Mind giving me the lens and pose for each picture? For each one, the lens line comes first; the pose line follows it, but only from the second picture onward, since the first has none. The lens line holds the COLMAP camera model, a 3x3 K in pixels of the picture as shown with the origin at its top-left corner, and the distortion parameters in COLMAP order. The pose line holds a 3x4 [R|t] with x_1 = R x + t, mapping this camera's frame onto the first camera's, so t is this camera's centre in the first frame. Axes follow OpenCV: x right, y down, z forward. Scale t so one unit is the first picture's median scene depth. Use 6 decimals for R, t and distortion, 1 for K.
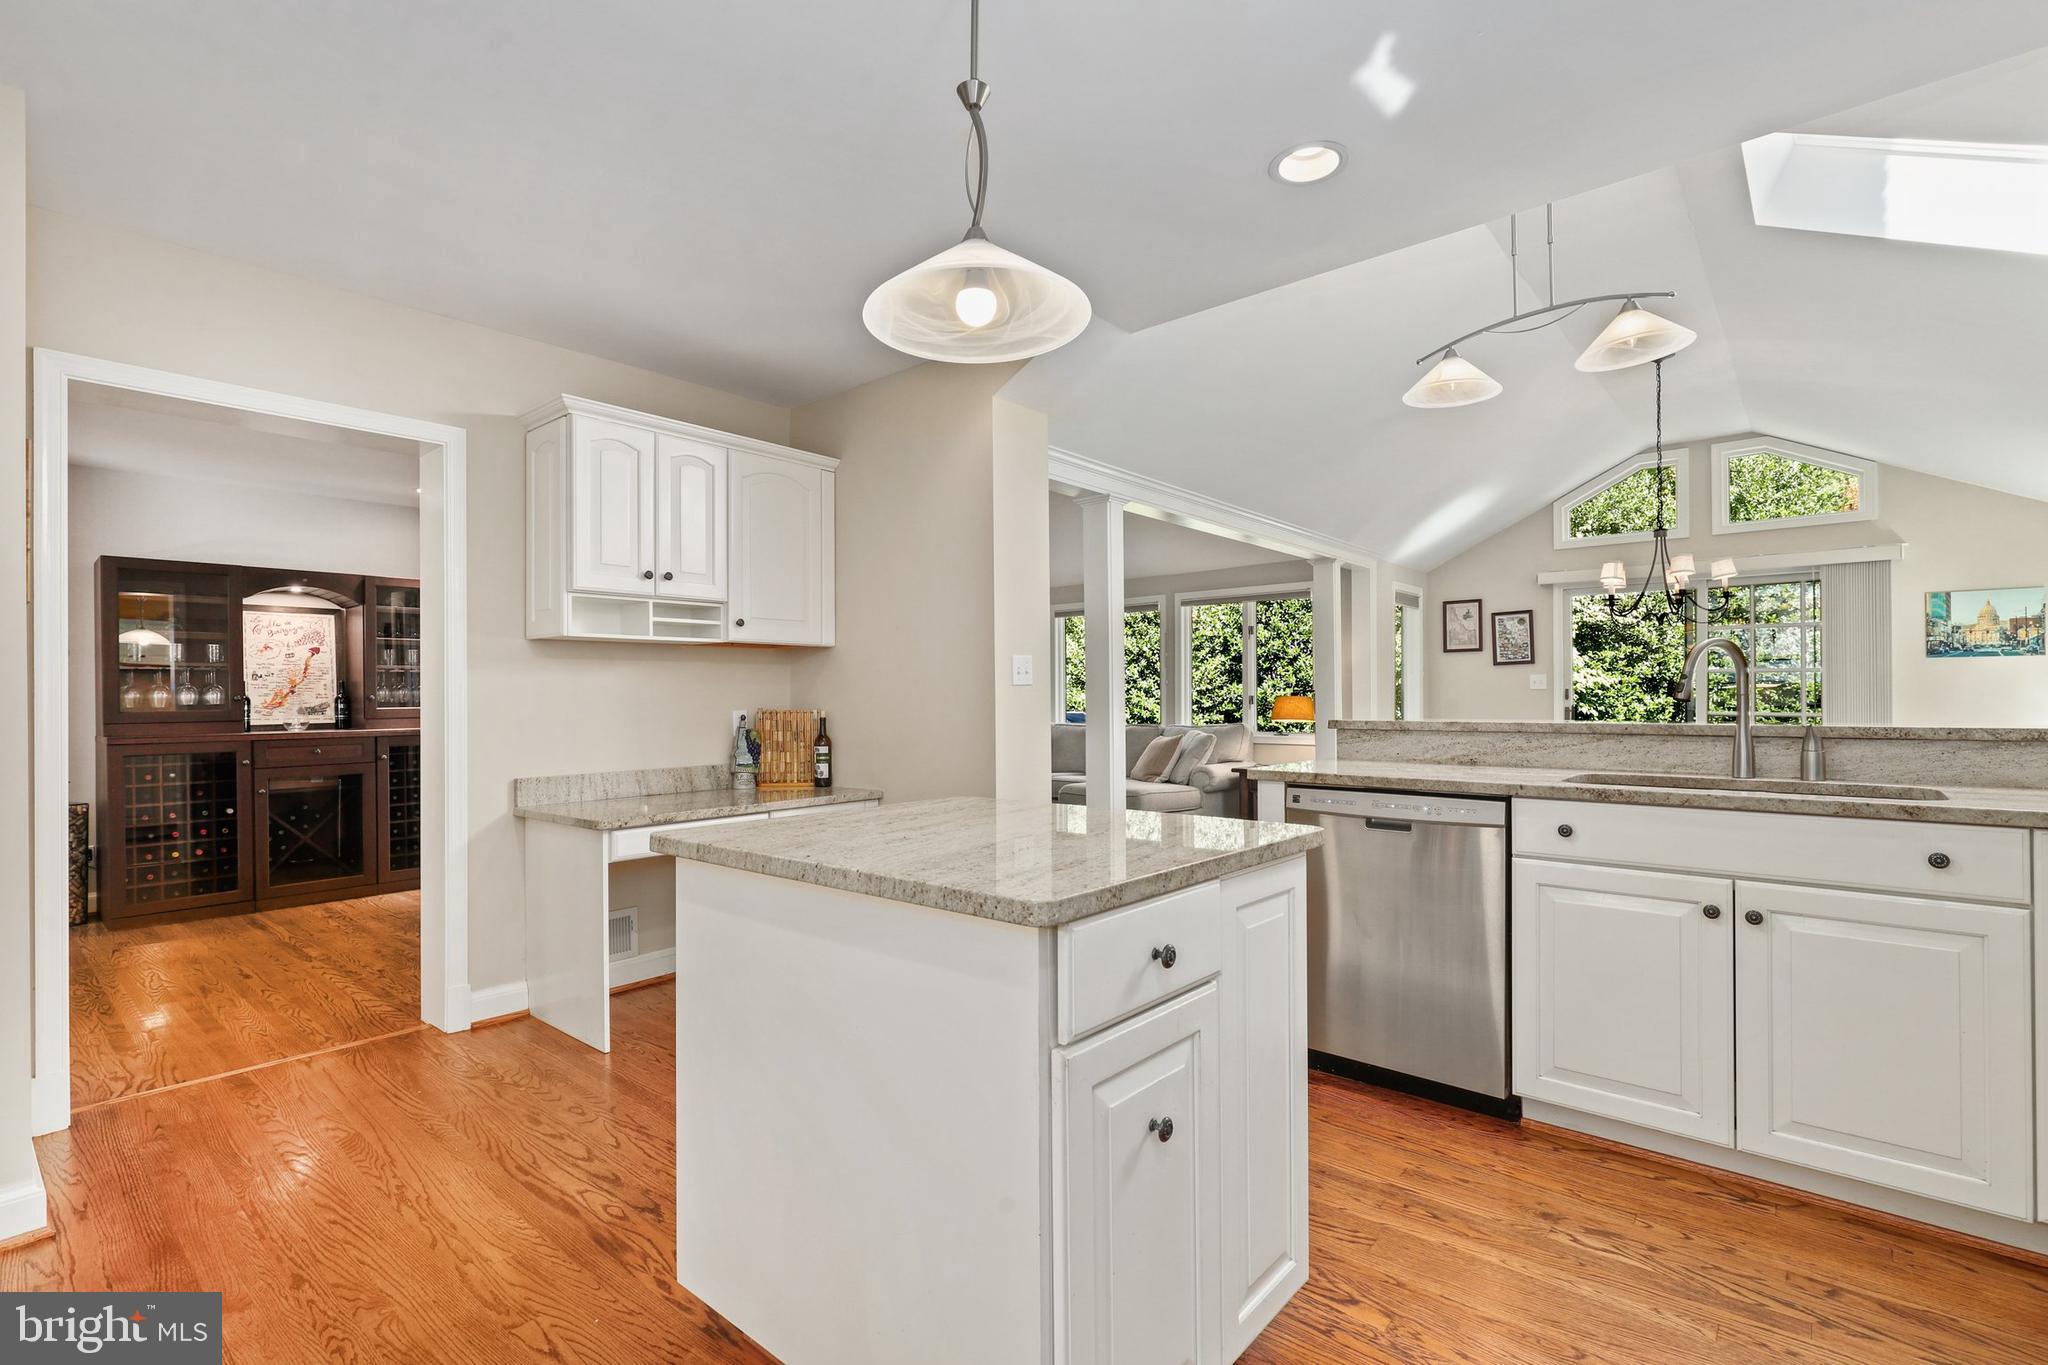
lens RADIAL K [[935.6, 0, 1020.3], [0, 935.6, 691.0], [0, 0, 1]] dist [0.001272, 0.000053]
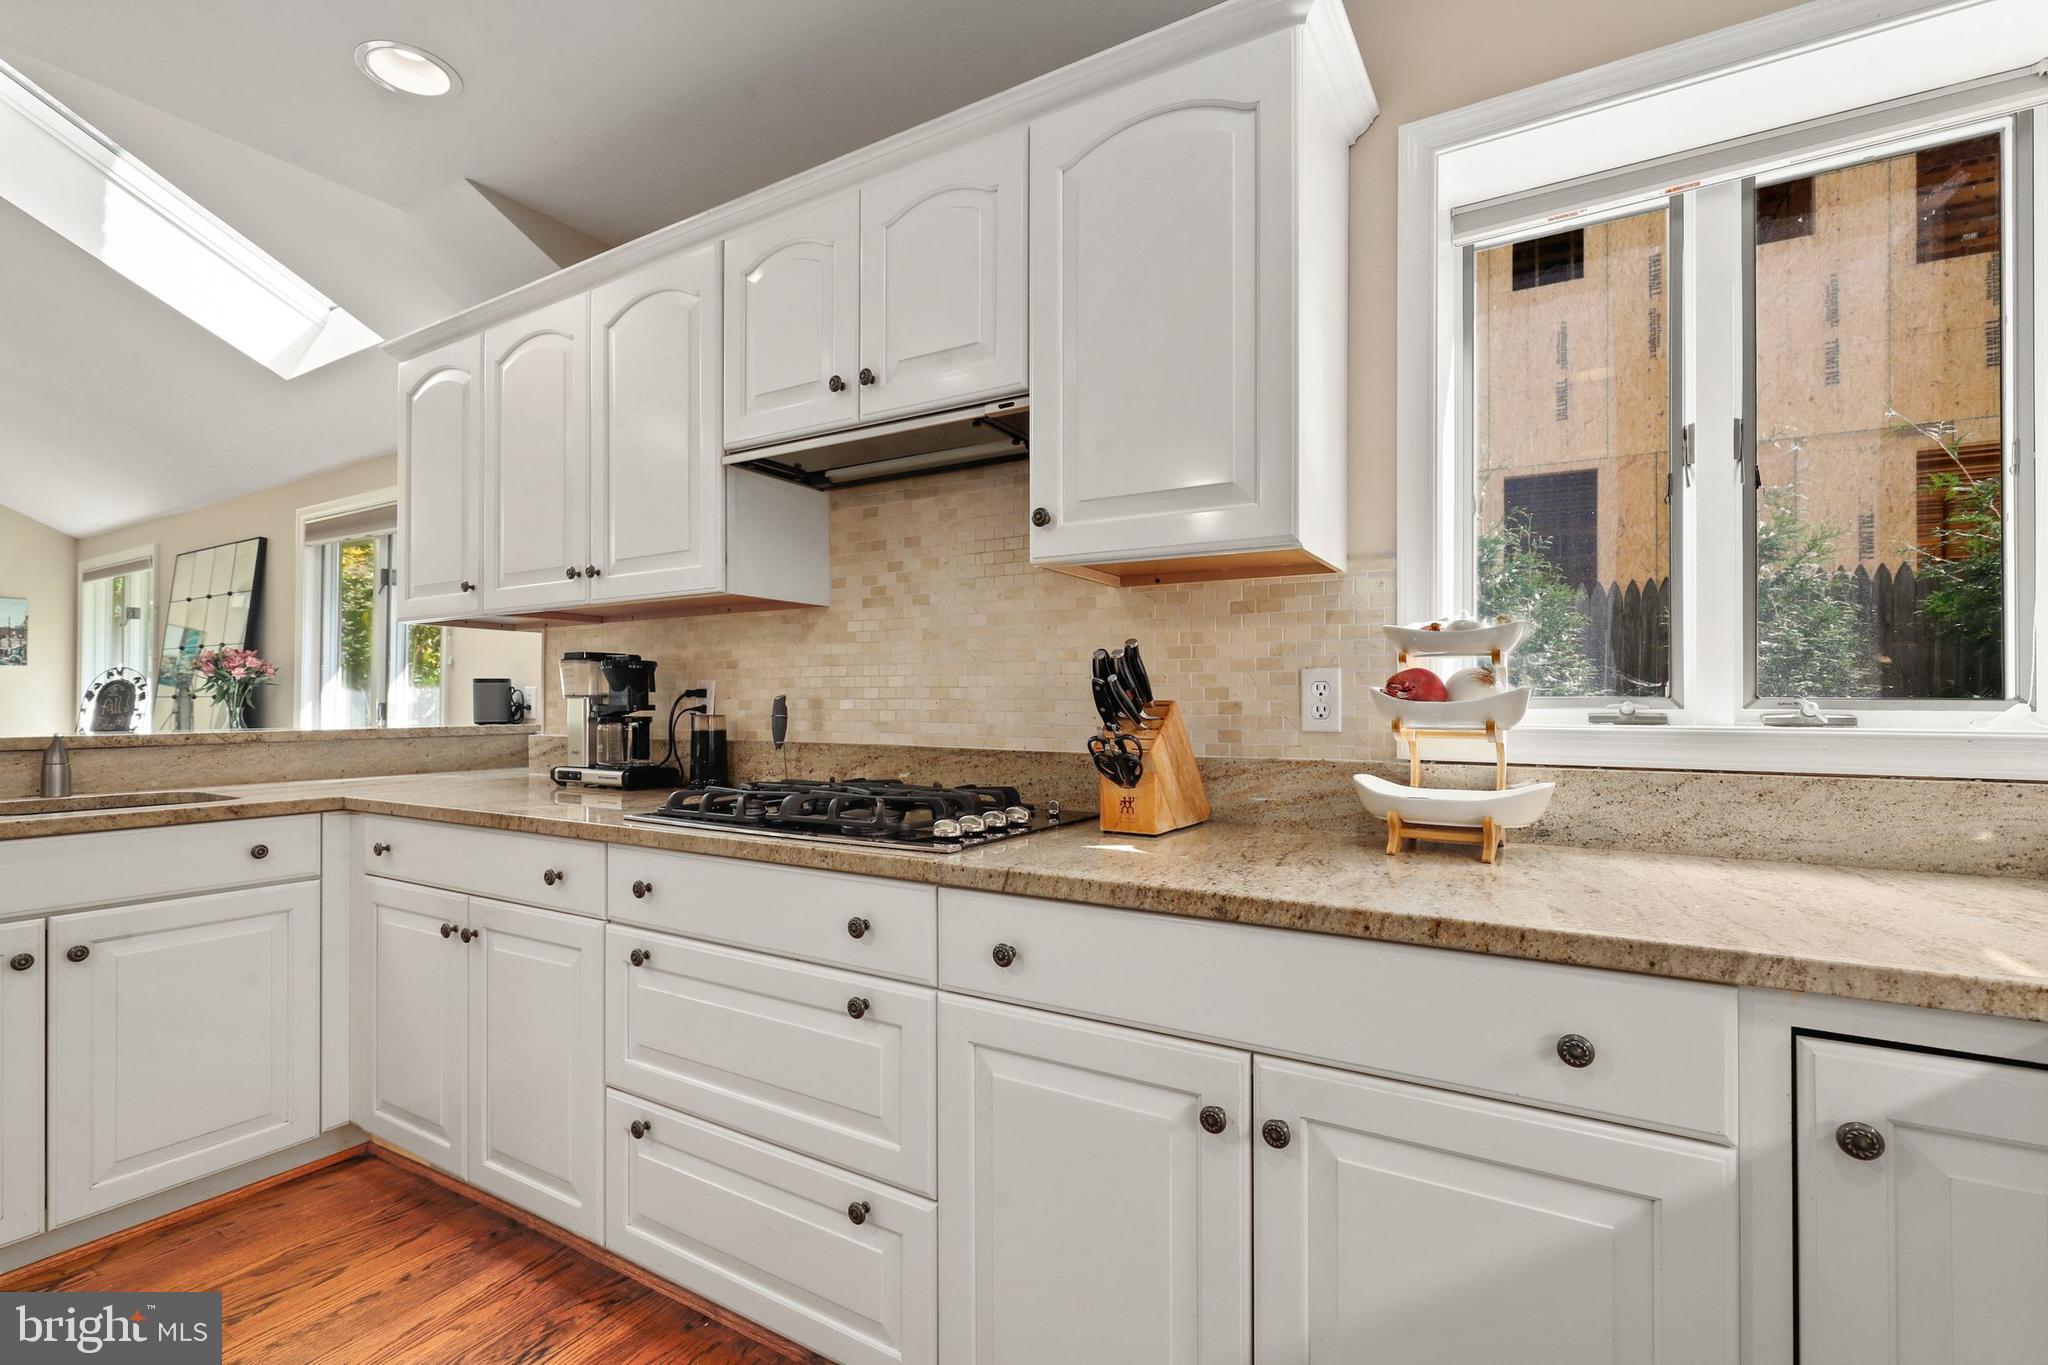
lens RADIAL K [[920.4, 0, 1010.8], [0, 920.4, 698.2], [0, 0, 1]] dist [0.000534, -0.000031]
pose [[-0.161961, 0.009694, 0.986750, -0.145196], [-0.005431, 0.999928, -0.010715, 0.003875], [-0.986782, -0.007095, -0.161896, 0.182190]]
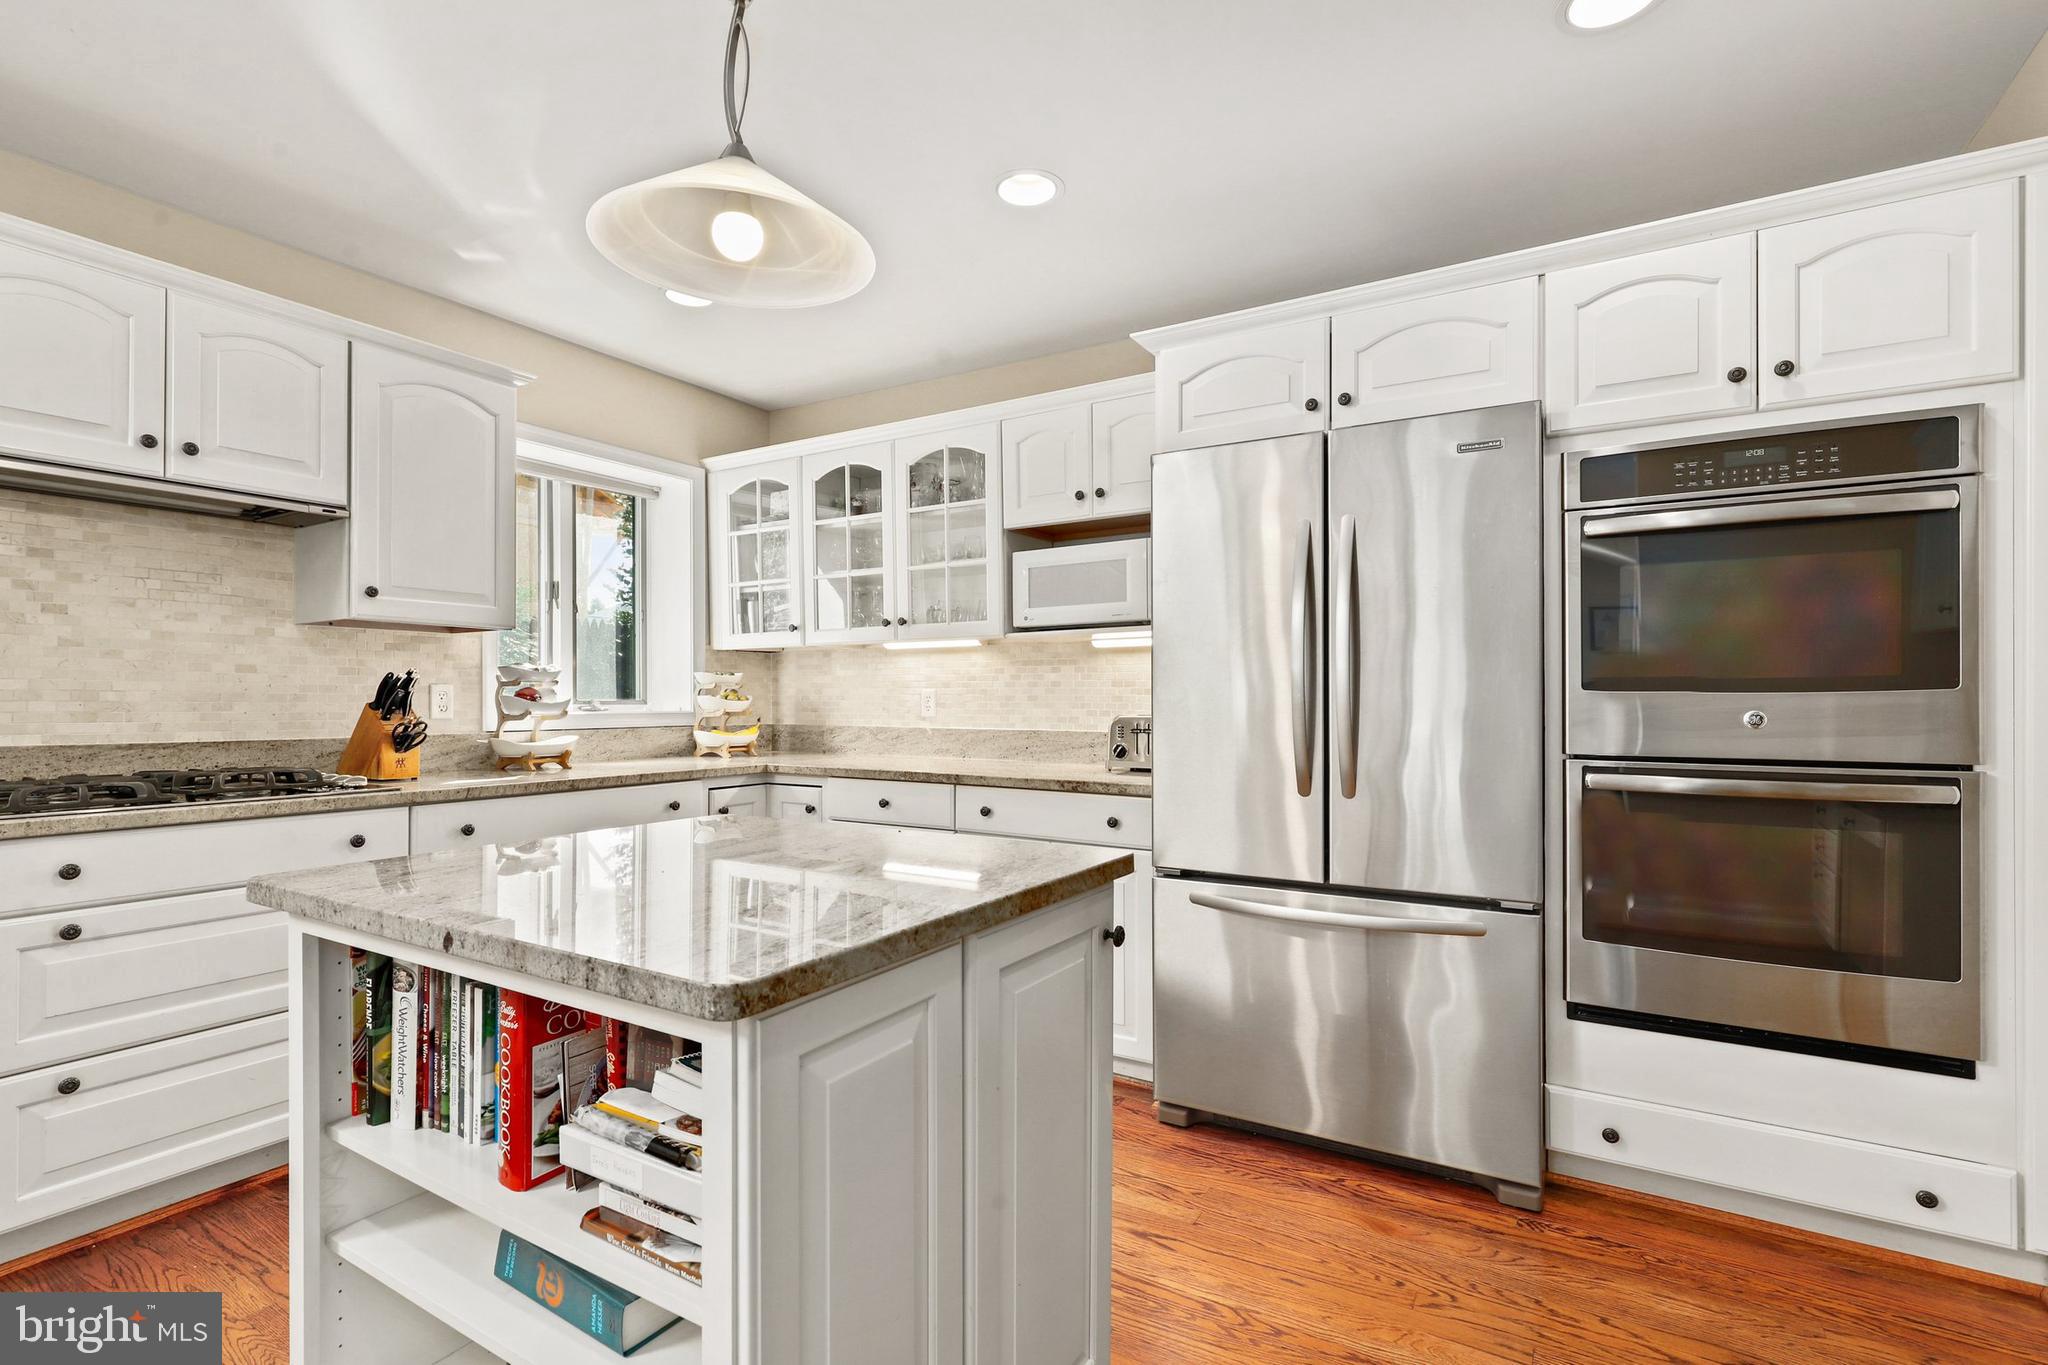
lens RADIAL K [[920.4, 0, 1010.8], [0, 920.4, 698.2], [0, 0, 1]] dist [0.000534, -0.000031]
pose [[-0.989700, 0.005039, -0.143069, -0.110000], [0.005827, 0.999970, -0.005087, 0.003089], [0.143039, -0.005868, -0.989700, 0.965783]]
